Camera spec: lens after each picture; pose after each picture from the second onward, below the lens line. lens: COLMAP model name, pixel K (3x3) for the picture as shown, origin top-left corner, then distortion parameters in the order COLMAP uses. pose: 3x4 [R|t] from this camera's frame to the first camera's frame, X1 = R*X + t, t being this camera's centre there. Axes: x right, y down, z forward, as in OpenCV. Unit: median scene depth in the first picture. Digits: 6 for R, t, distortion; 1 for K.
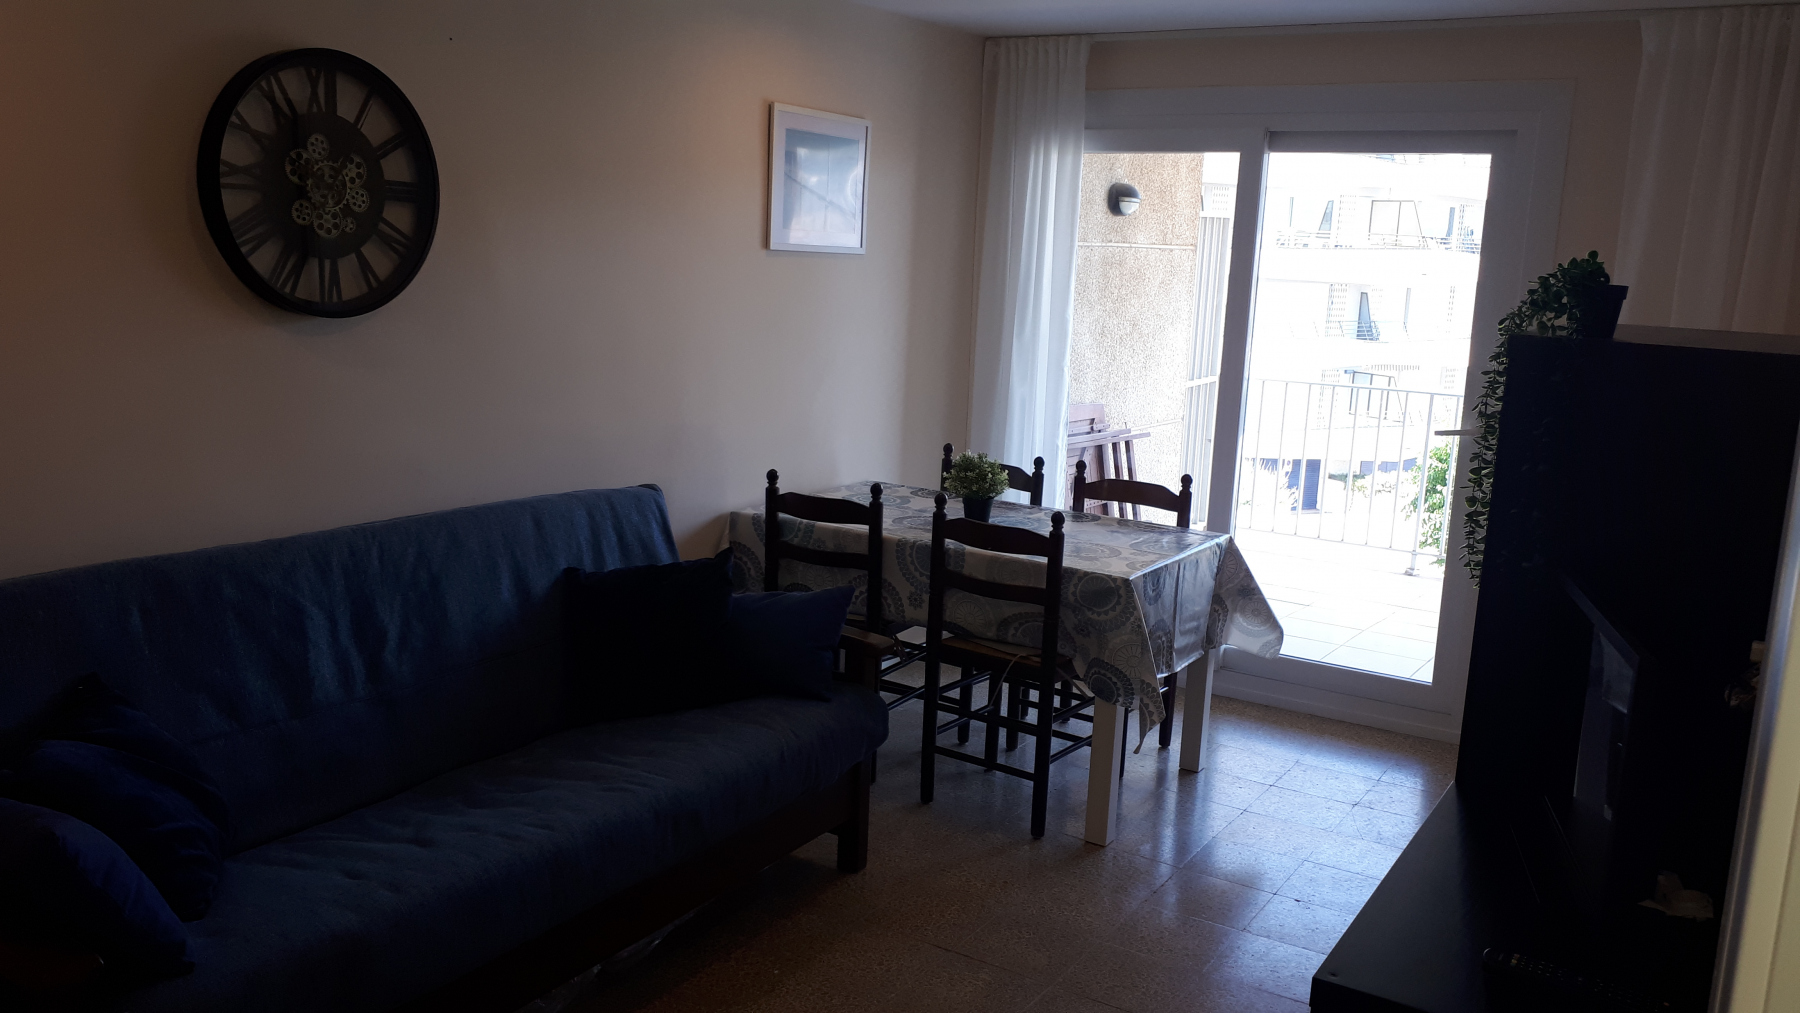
lens RADIAL K [[1422.6, 0, 905.8], [0, 1422.6, 487.0], [0, 0, 1]] dist [0.045058, -0.052934]
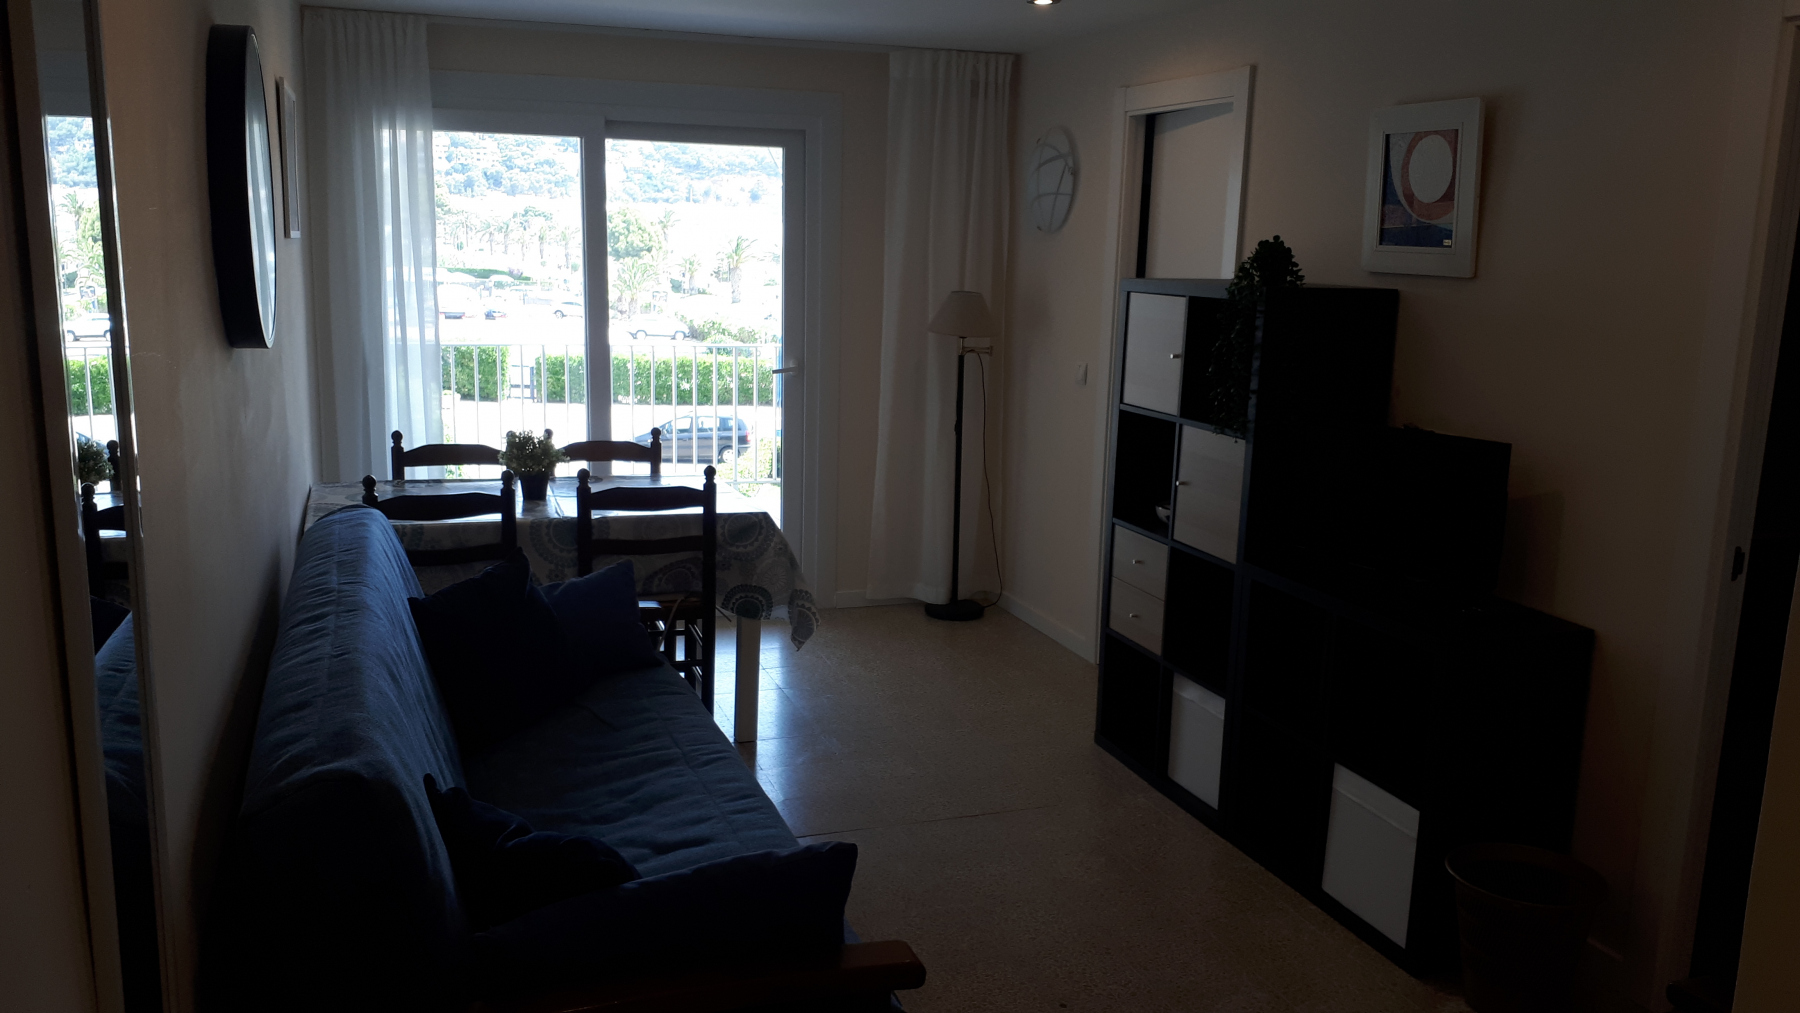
lens RADIAL K [[1422.6, 0, 884.0], [0, 1422.6, 509.3], [0, 0, 1]] dist [0.045058, -0.052934]
pose [[0.632249, -0.173250, 0.755146, -0.637174], [0.136908, 0.984322, 0.111202, -0.053108], [-0.762573, 0.033078, 0.646056, 0.146568]]
